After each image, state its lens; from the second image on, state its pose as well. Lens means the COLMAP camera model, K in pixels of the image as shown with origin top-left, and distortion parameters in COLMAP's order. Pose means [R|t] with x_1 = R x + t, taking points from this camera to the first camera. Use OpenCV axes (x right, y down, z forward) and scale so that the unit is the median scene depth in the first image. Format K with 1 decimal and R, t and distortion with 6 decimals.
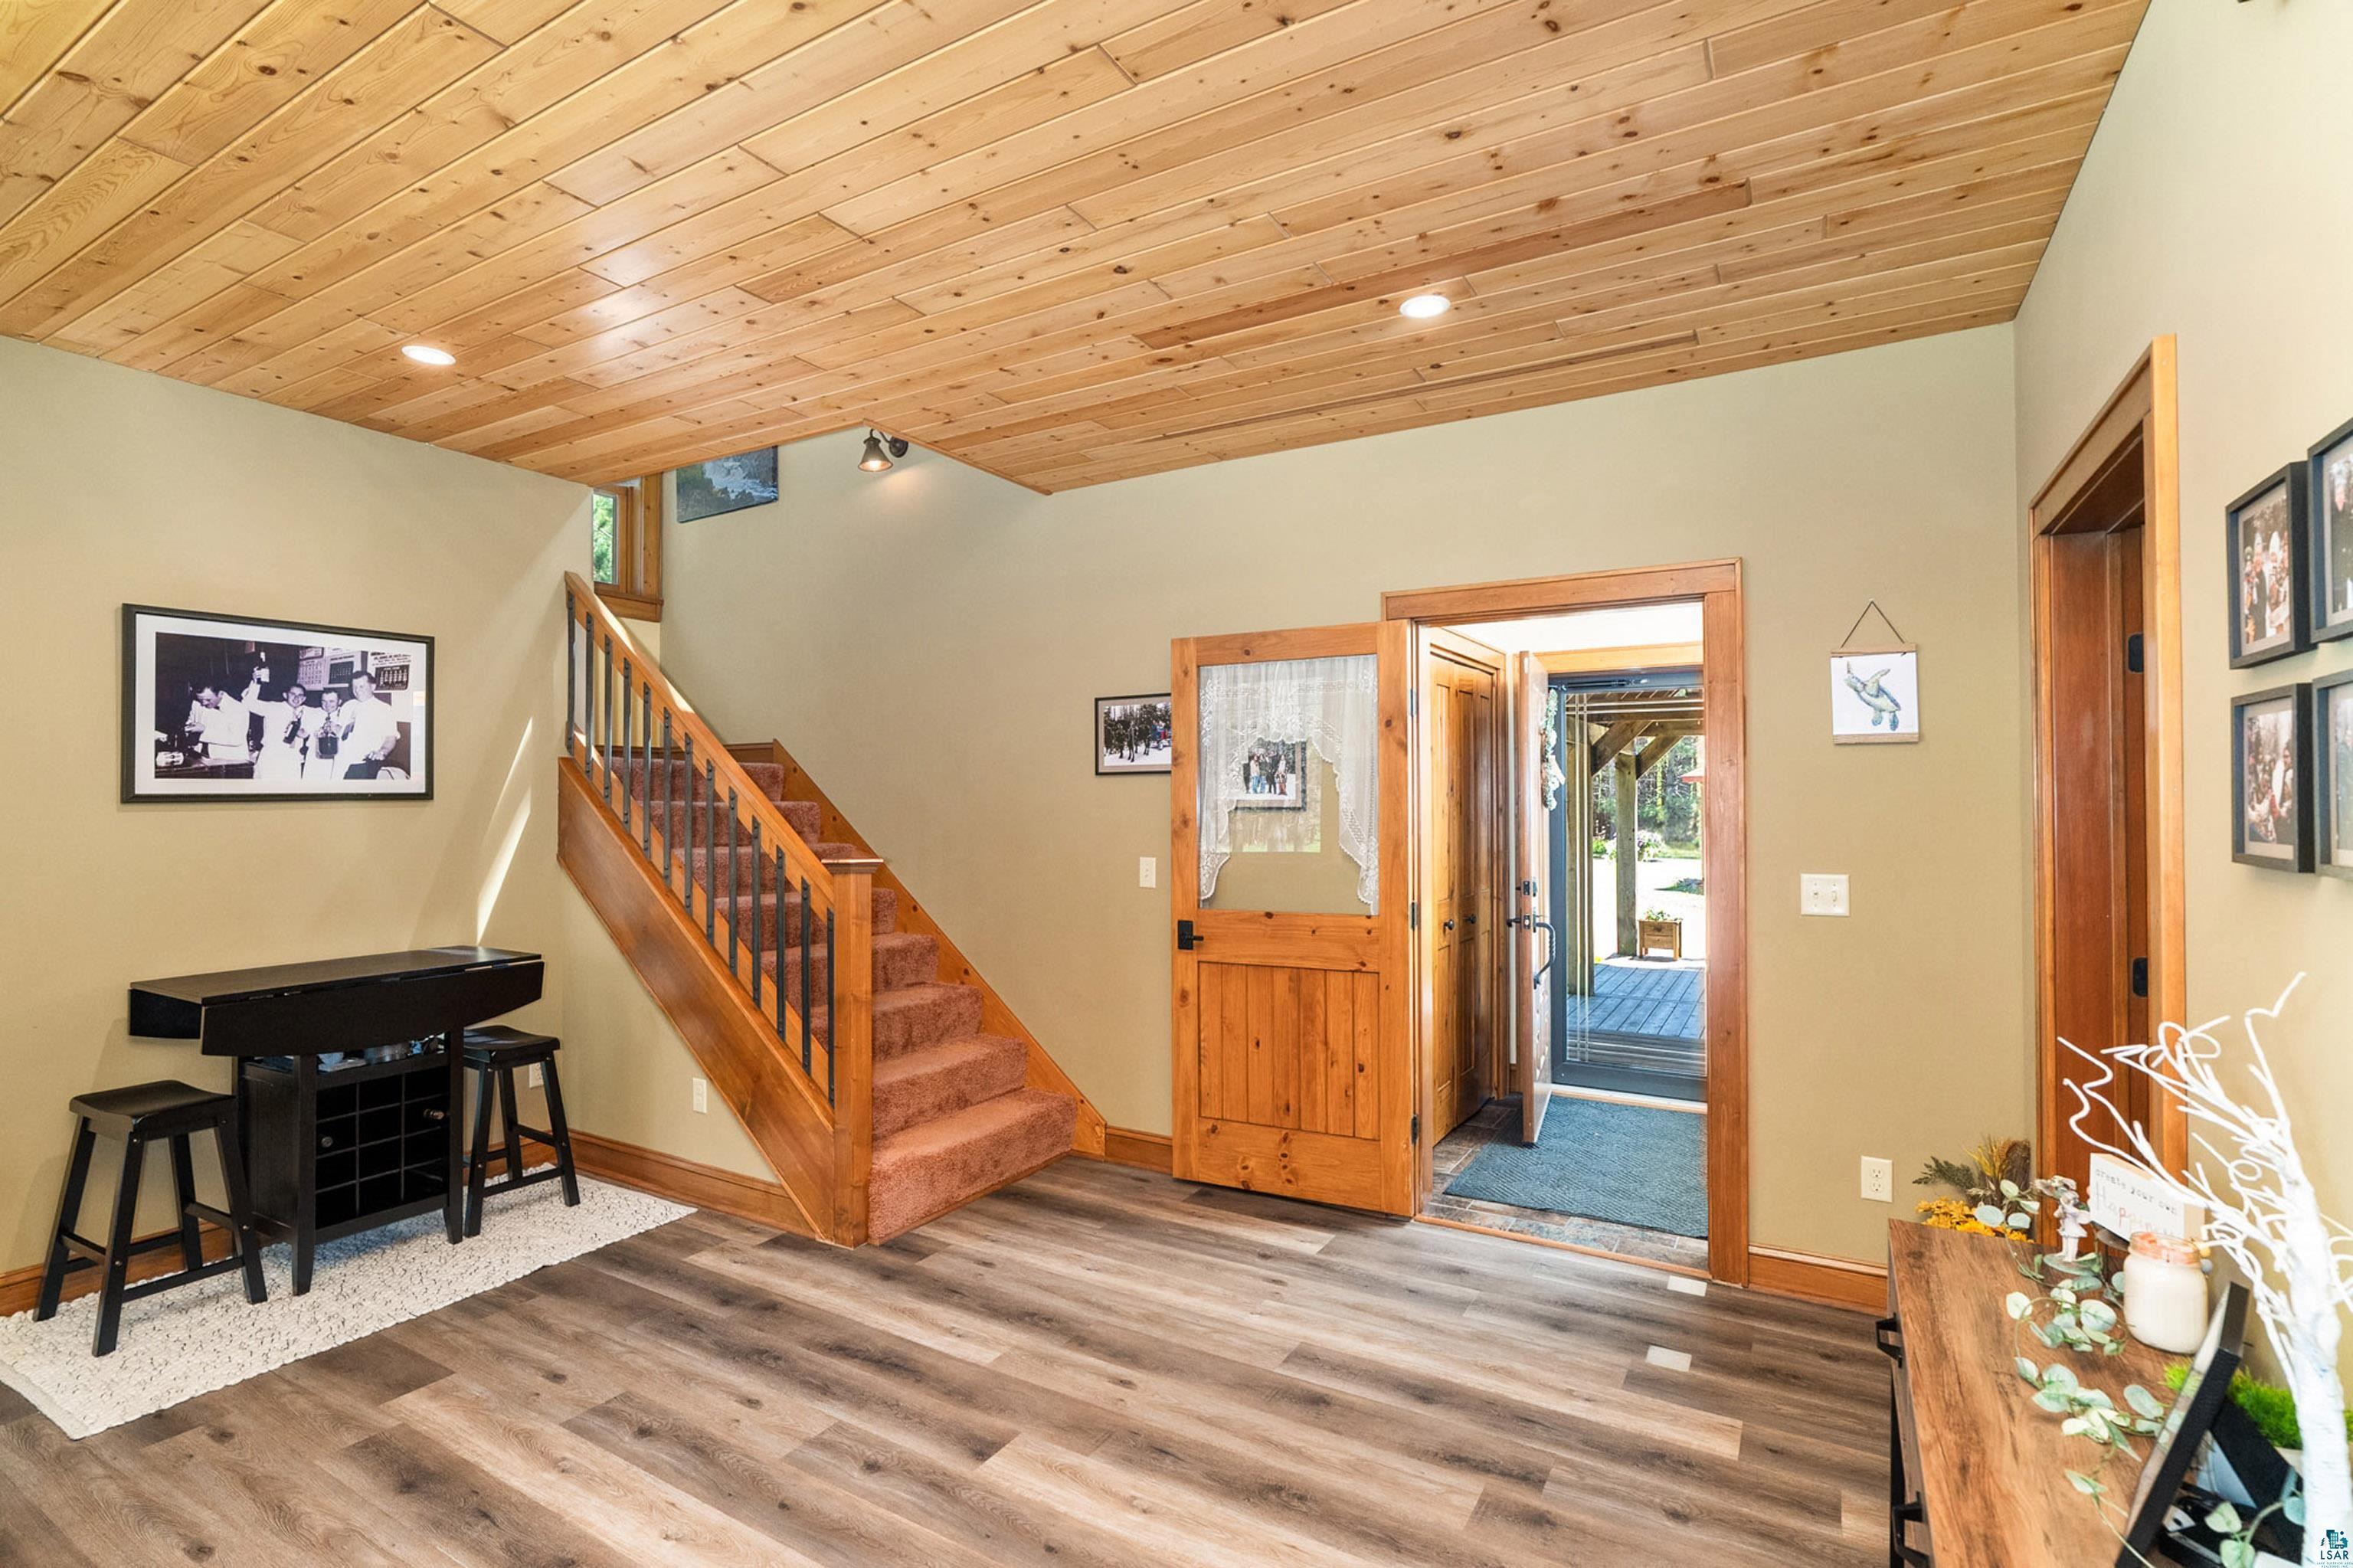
lens RADIAL K [[1086.7, 0, 1184.7], [0, 1086.7, 780.6], [0, 0, 1]] dist [-0.005189, 0.000071]
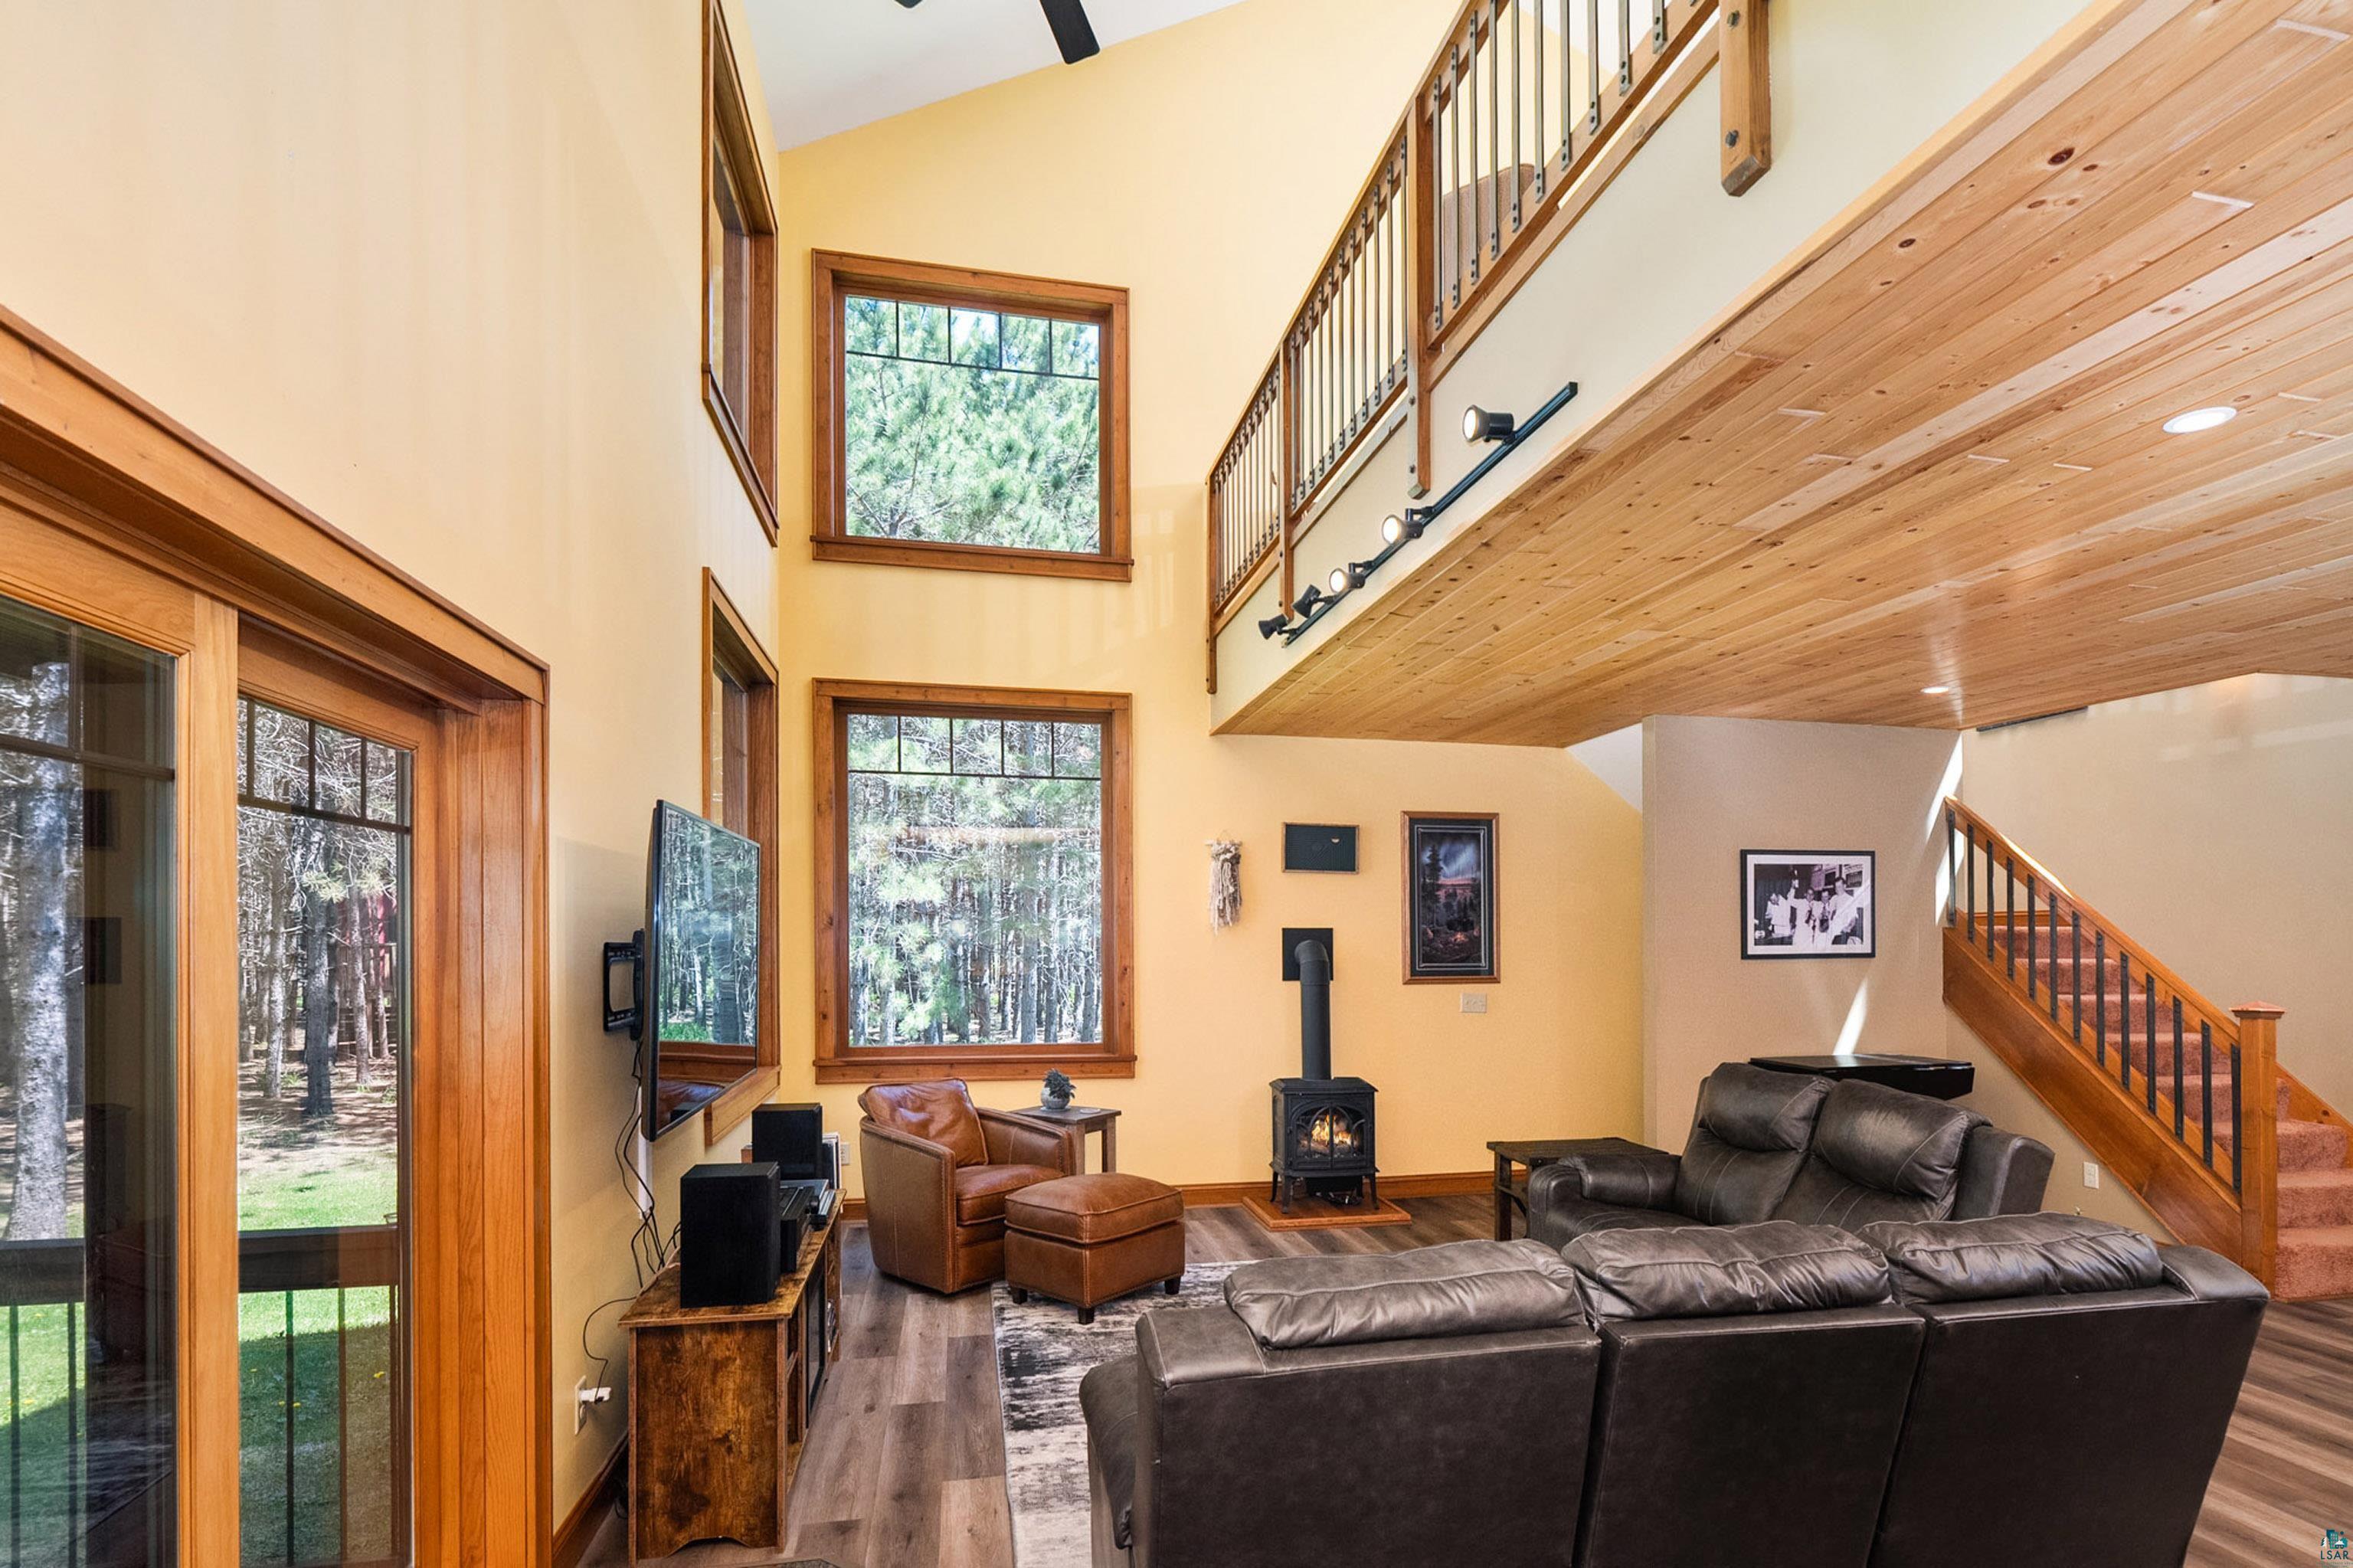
lens RADIAL K [[1176.9, 0, 1241.6], [0, 1176.9, 941.7], [0, 0, 1]] dist [0.001286, 0.001032]
pose [[0.685677, 0.003659, -0.727897, -0.102332], [0.009281, 0.999862, 0.013770, -0.037453], [0.727847, -0.016197, 0.685549, -0.821535]]
